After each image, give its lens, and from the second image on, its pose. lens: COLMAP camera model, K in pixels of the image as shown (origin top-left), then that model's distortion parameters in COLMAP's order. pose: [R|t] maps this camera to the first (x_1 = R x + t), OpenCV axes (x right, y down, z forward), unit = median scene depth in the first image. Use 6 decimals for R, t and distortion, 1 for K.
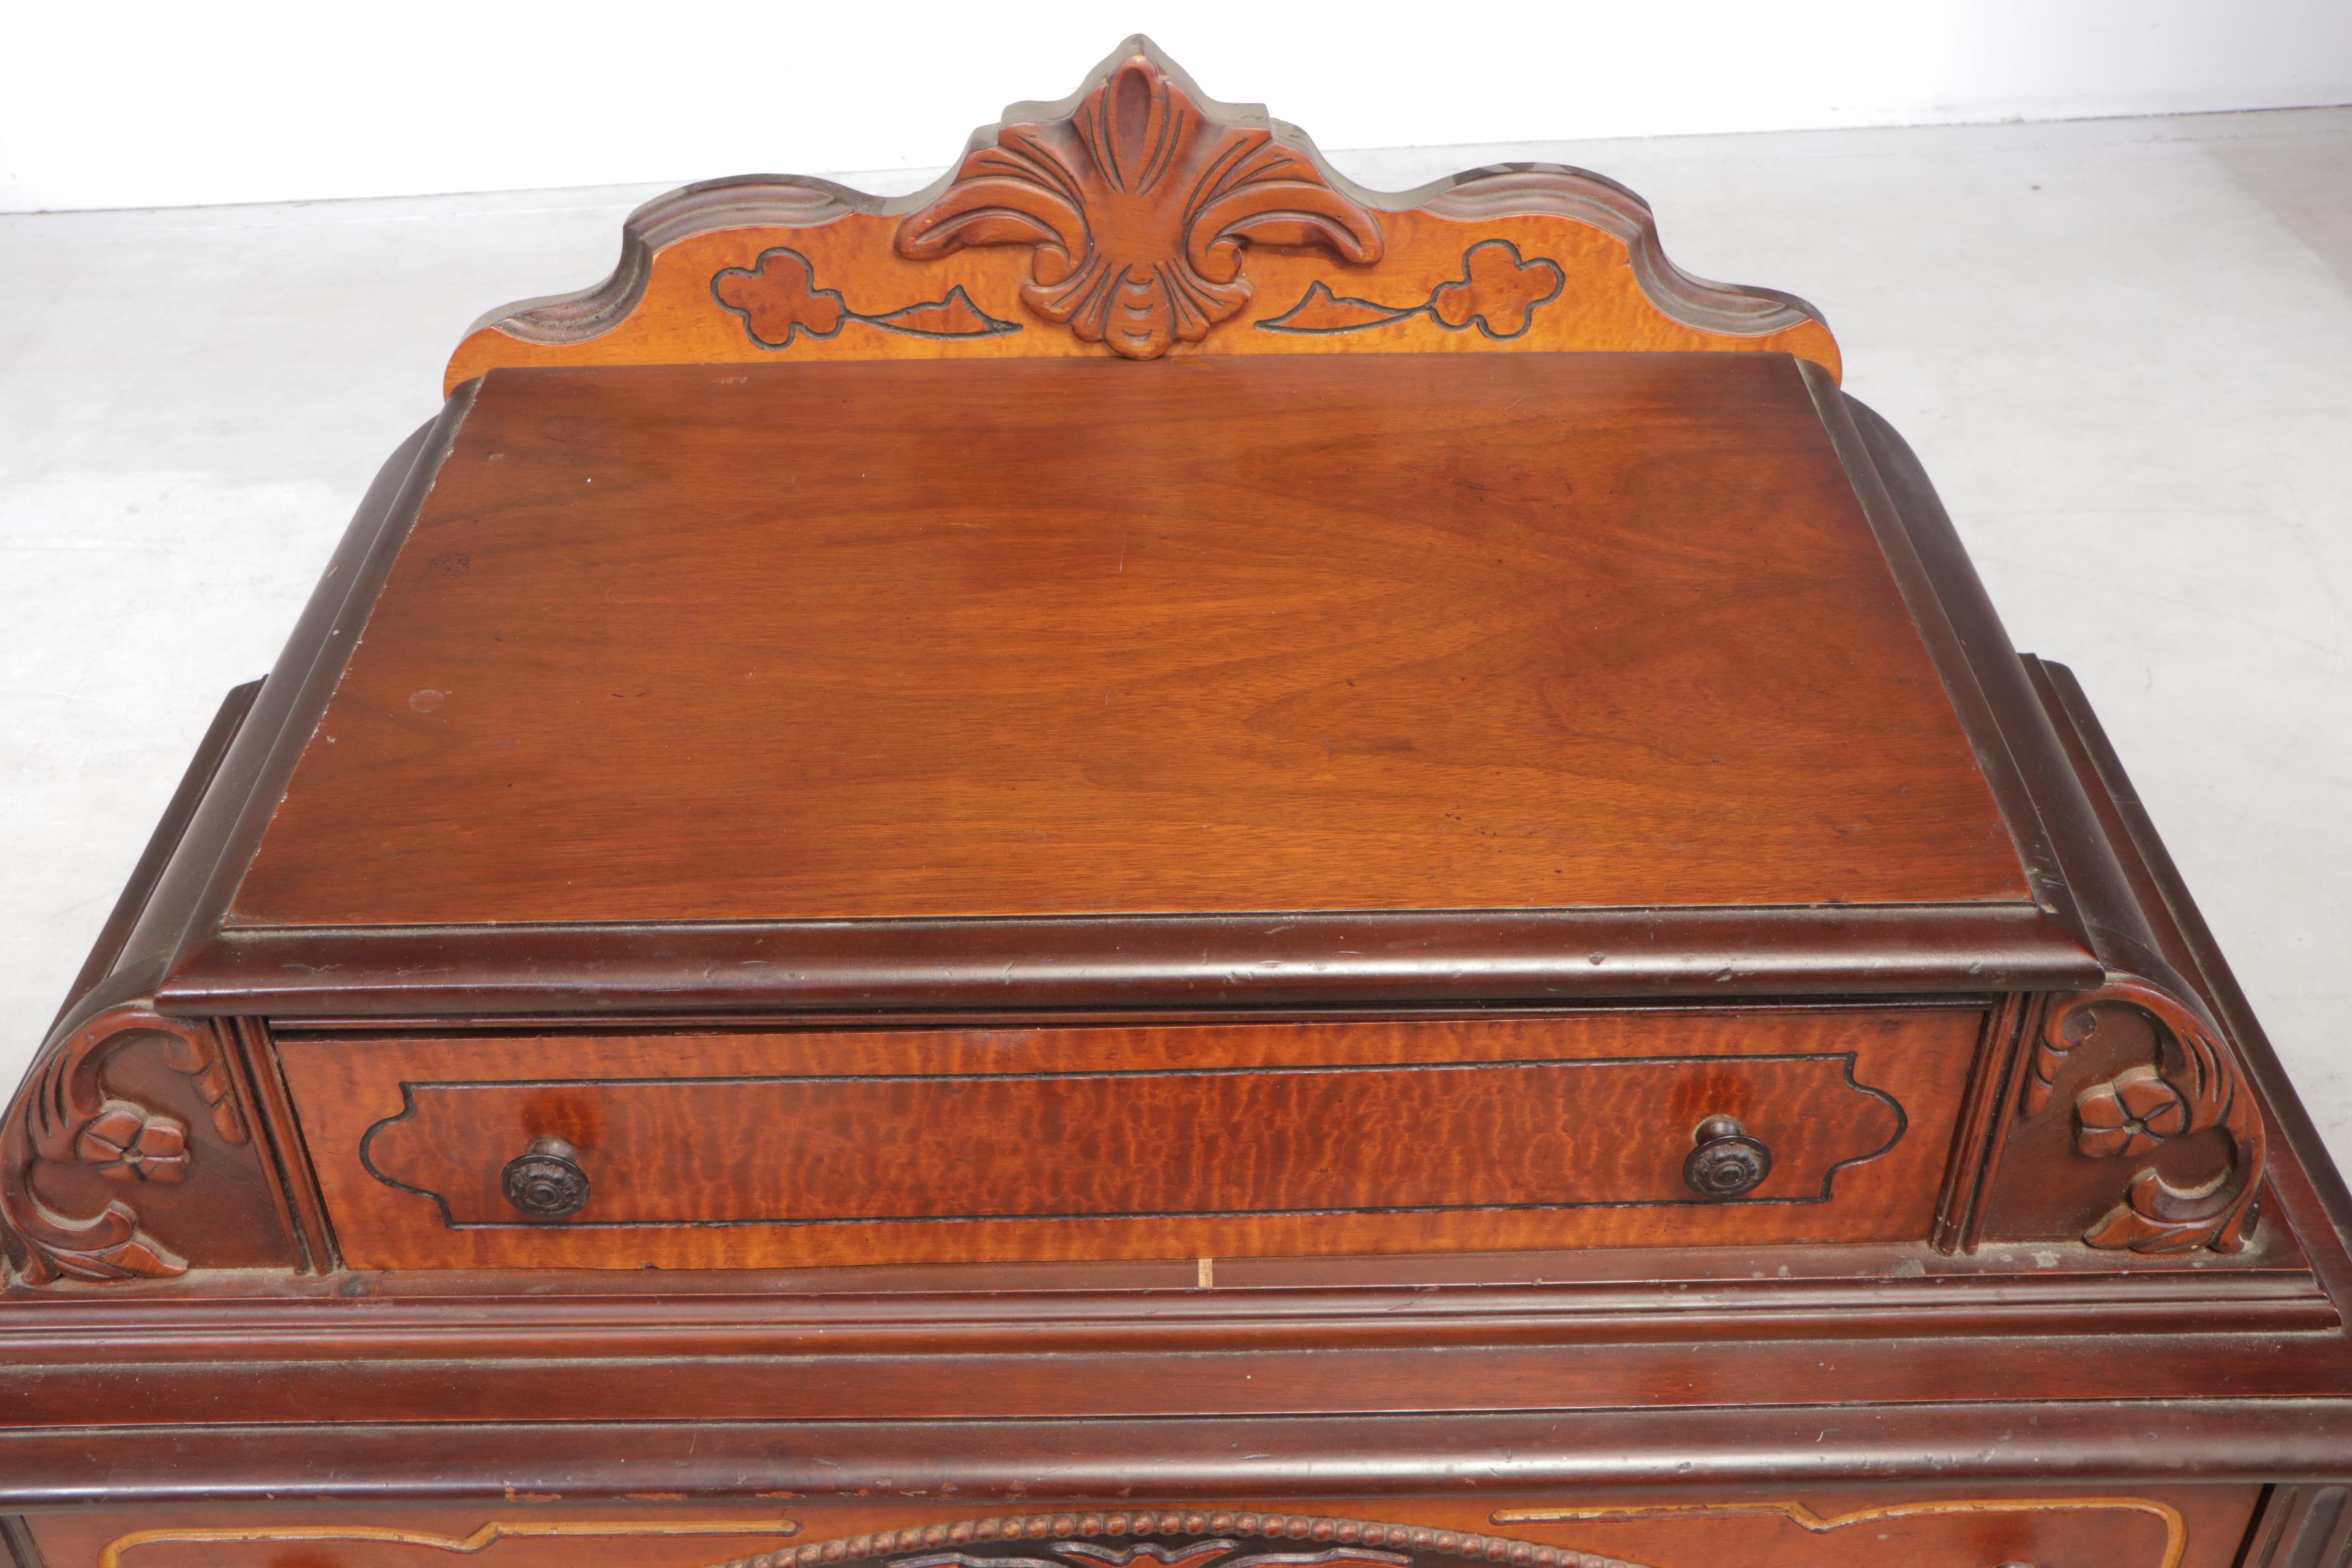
lens RADIAL K [[2450.0, 0, 1176.0], [0, 2450.0, 784.0], [0, 0, 1]] dist [-0.100250, 0.004175]
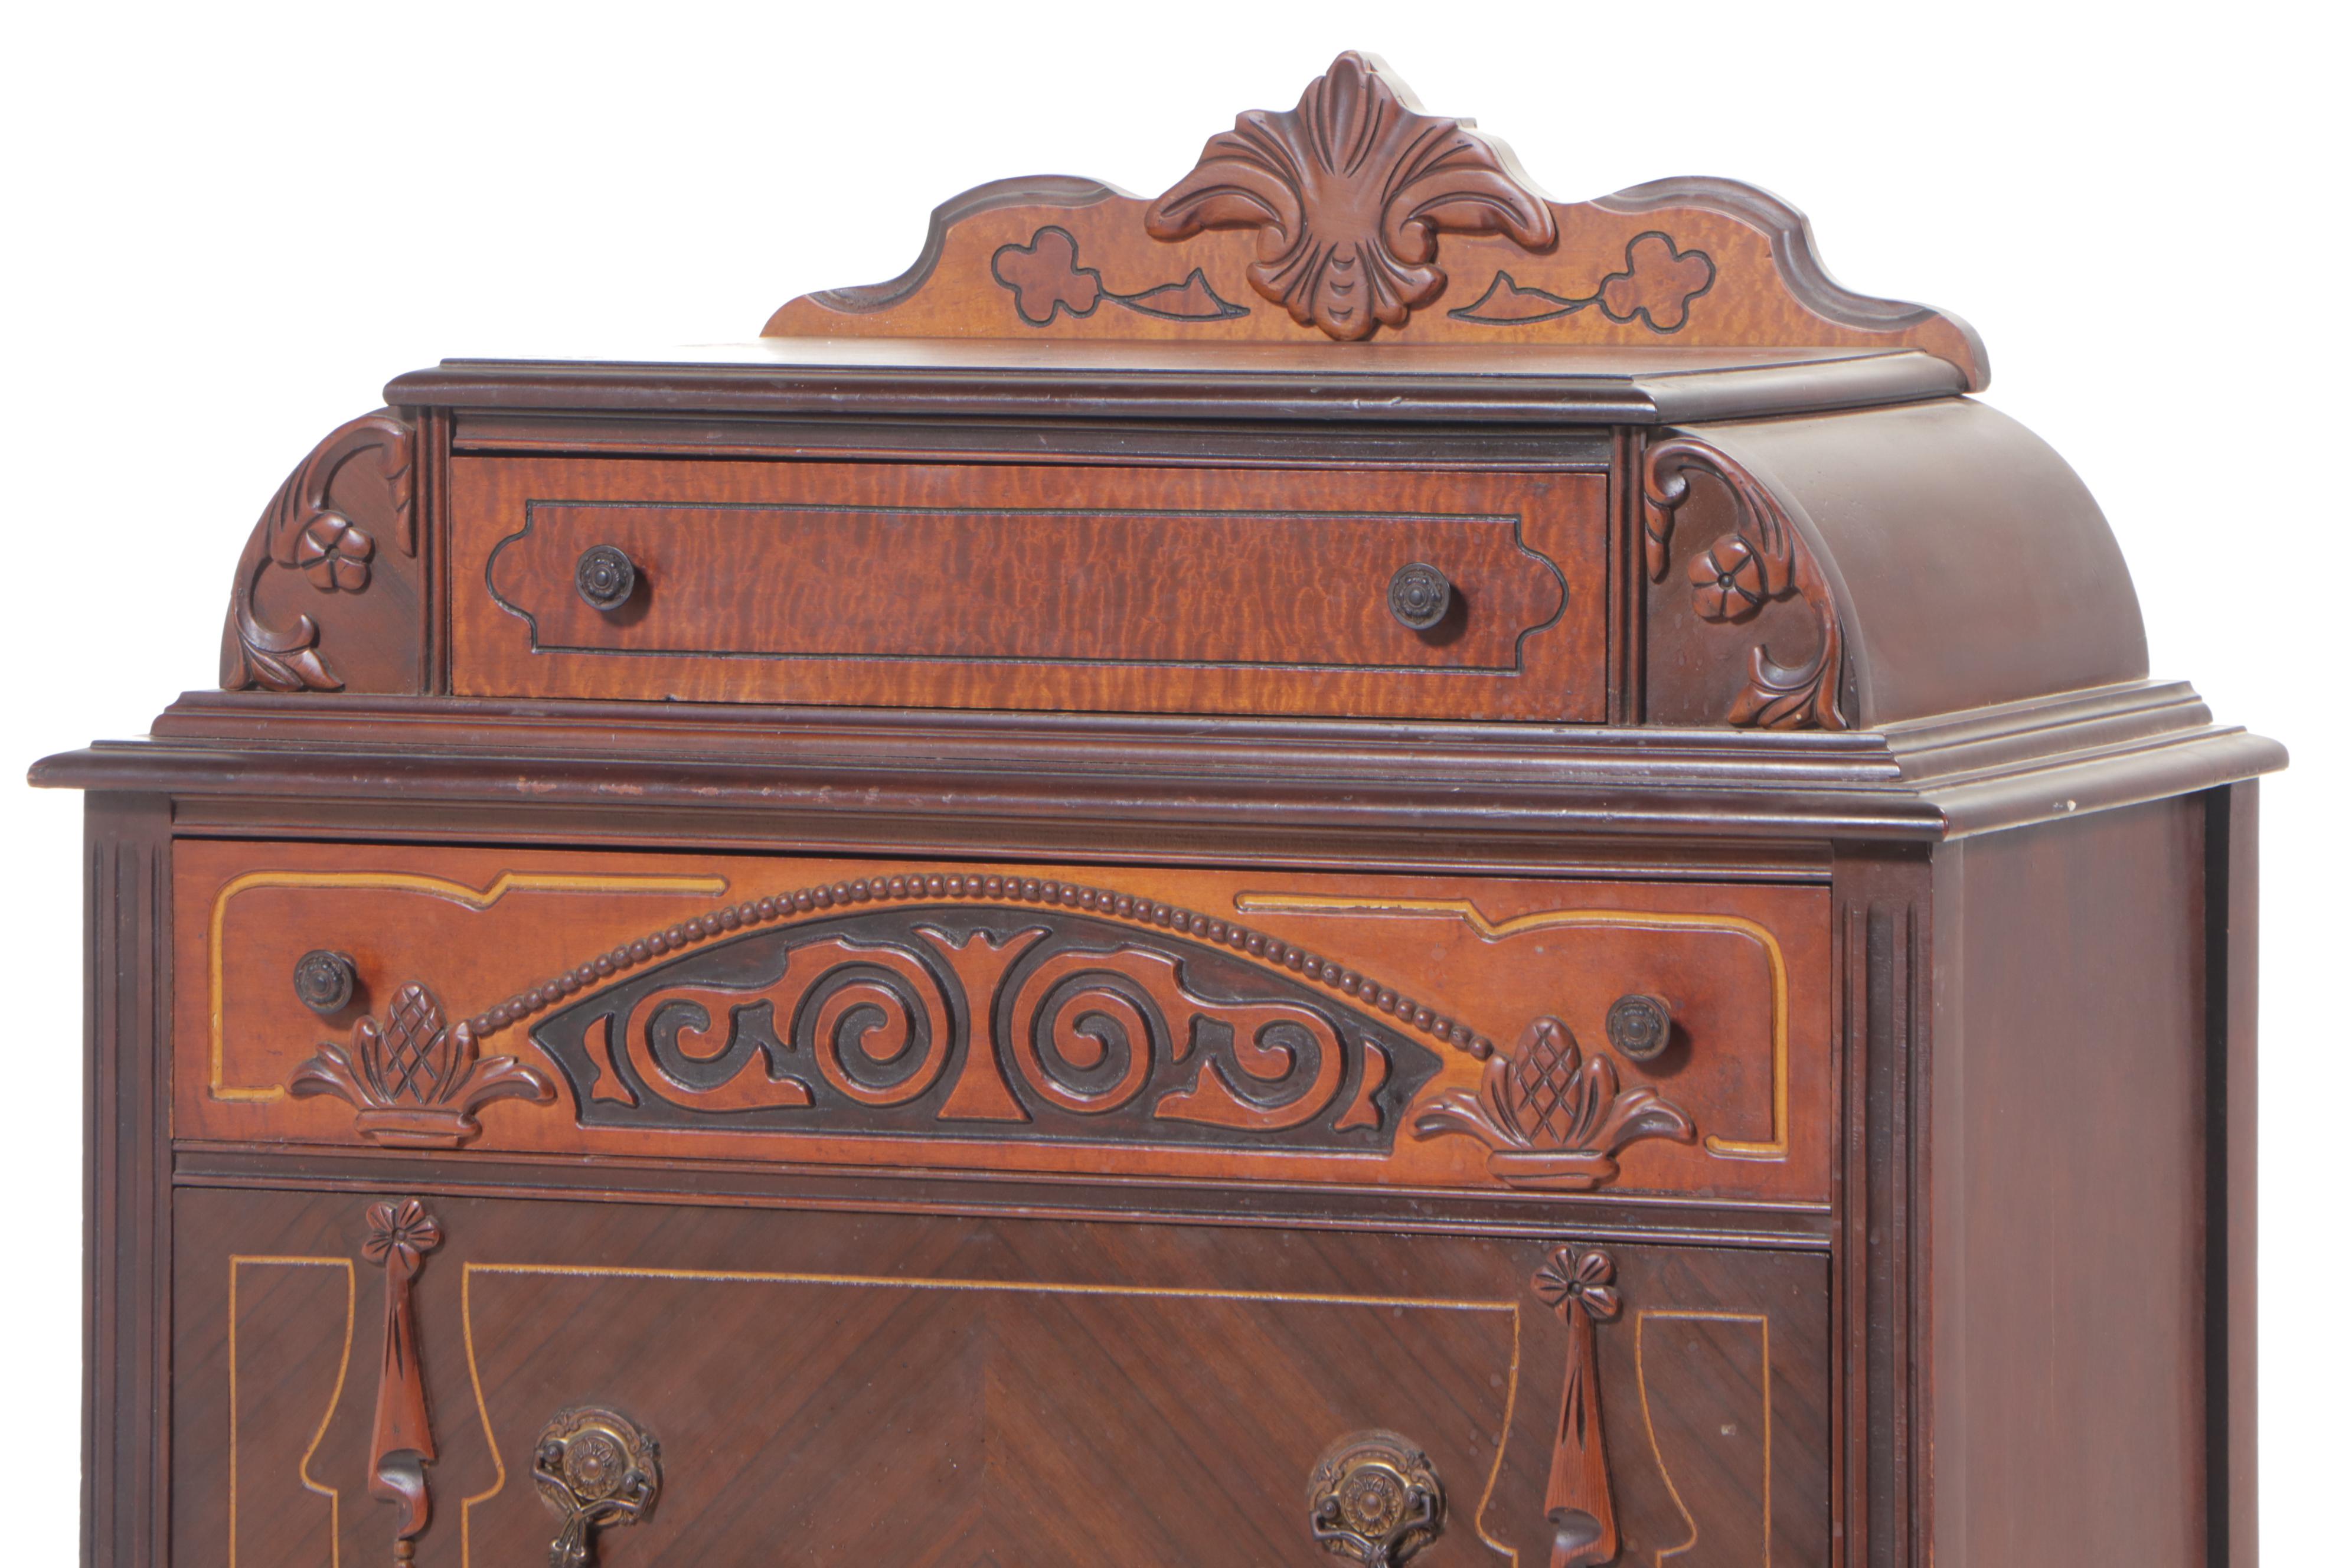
lens RADIAL K [[11956.5, 0, 1176.0], [0, 11956.5, 784.0], [0, 0, 1]] dist [1.459259, 6.025326]
pose [[0.917914, 0.032420, -0.395453, 2.599865], [-0.242408, 0.834853, -0.494226, 3.383968], [0.314122, 0.549518, 0.774182, -3.895272]]
